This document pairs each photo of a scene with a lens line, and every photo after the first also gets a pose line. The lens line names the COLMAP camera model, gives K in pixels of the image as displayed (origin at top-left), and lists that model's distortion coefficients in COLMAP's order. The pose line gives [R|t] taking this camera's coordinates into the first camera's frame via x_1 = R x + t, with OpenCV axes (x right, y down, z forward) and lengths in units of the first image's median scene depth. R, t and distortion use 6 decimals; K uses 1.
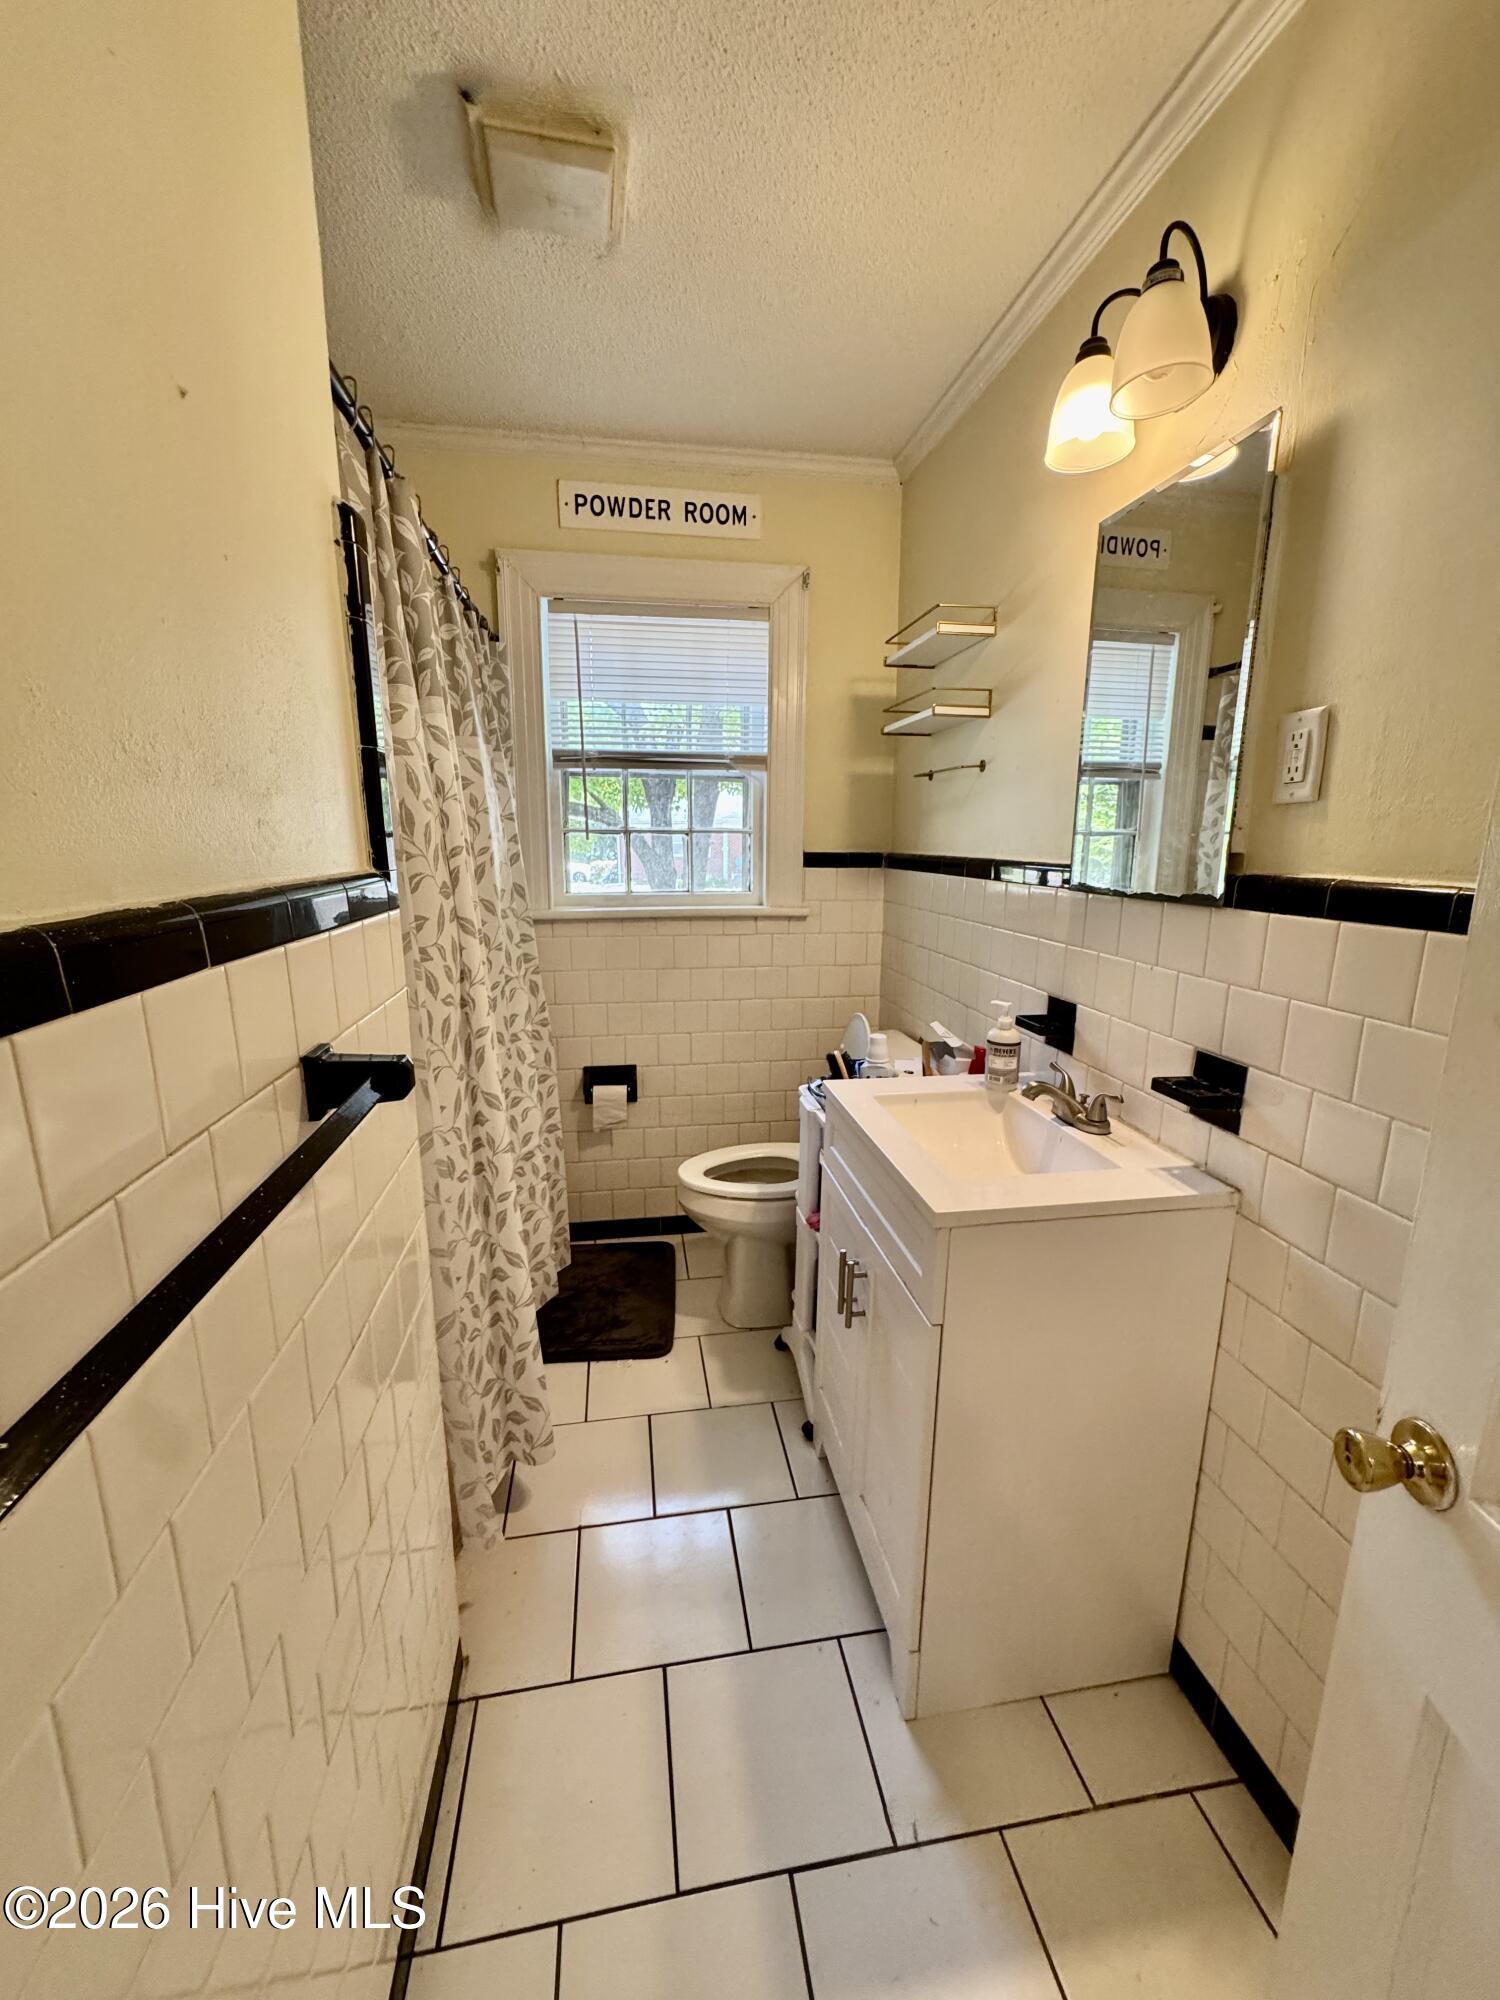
lens RADIAL K [[795.5, 0, 749.3], [0, 795.5, 1002.5], [0, 0, 1]] dist [-0.003798, 0.000951]
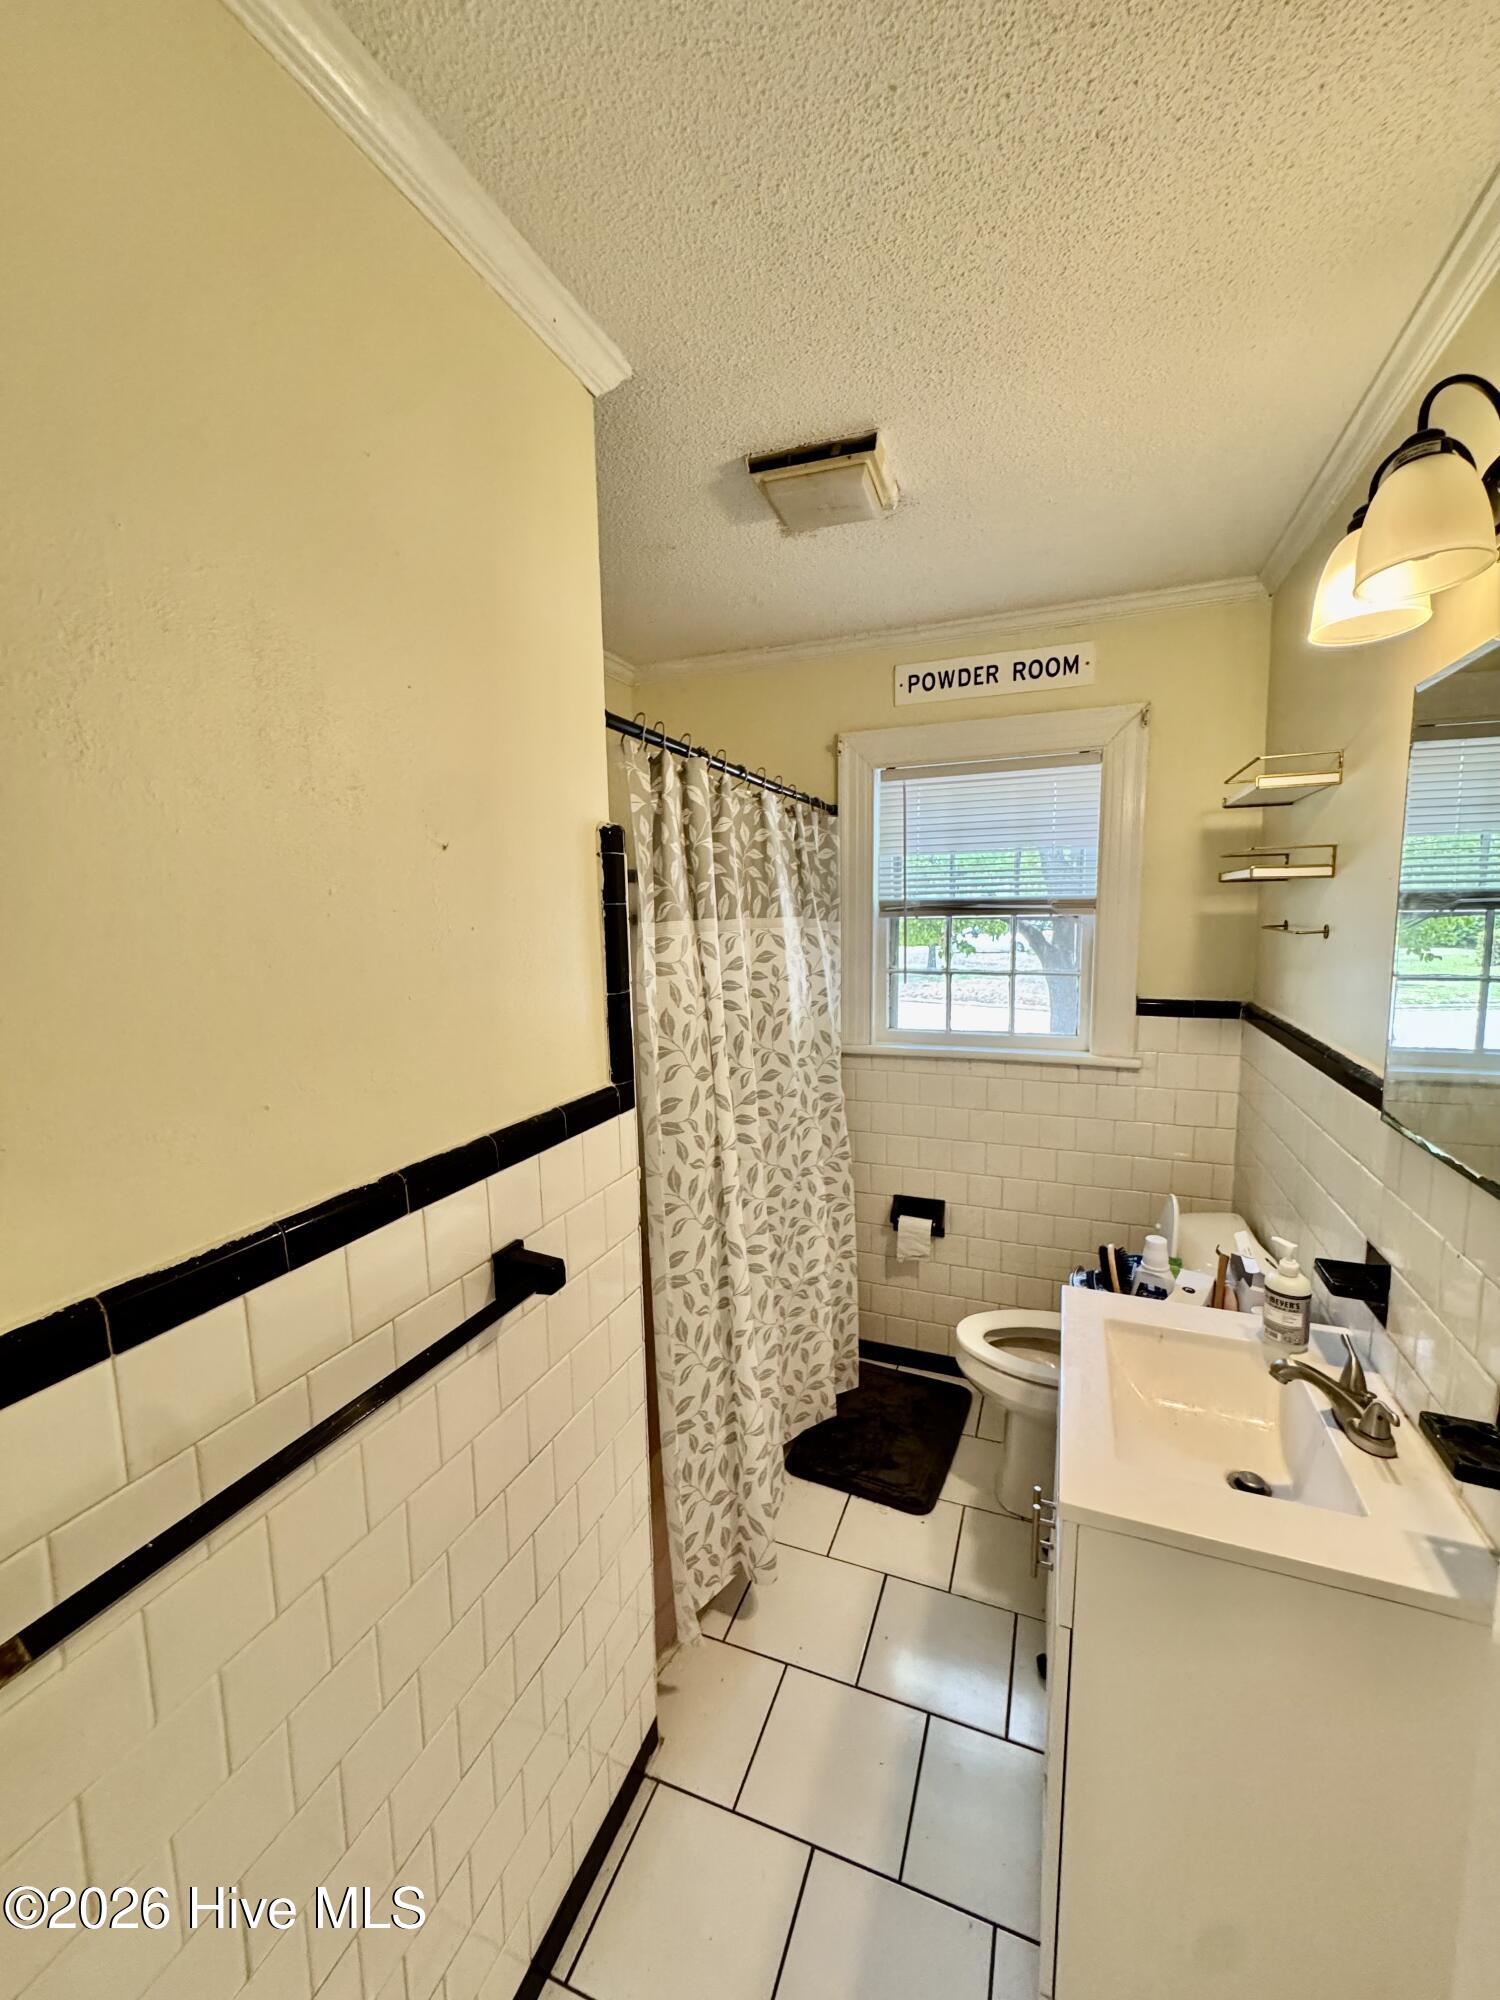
lens RADIAL K [[795.5, 0, 753.7], [0, 795.5, 1000.1], [0, 0, 1]] dist [-0.003798, 0.000951]
pose [[0.857584, 0.042048, -0.512622, 0.194948], [-0.083395, 0.994832, -0.057913, -0.119736], [0.507537, 0.092415, 0.856659, -0.013270]]
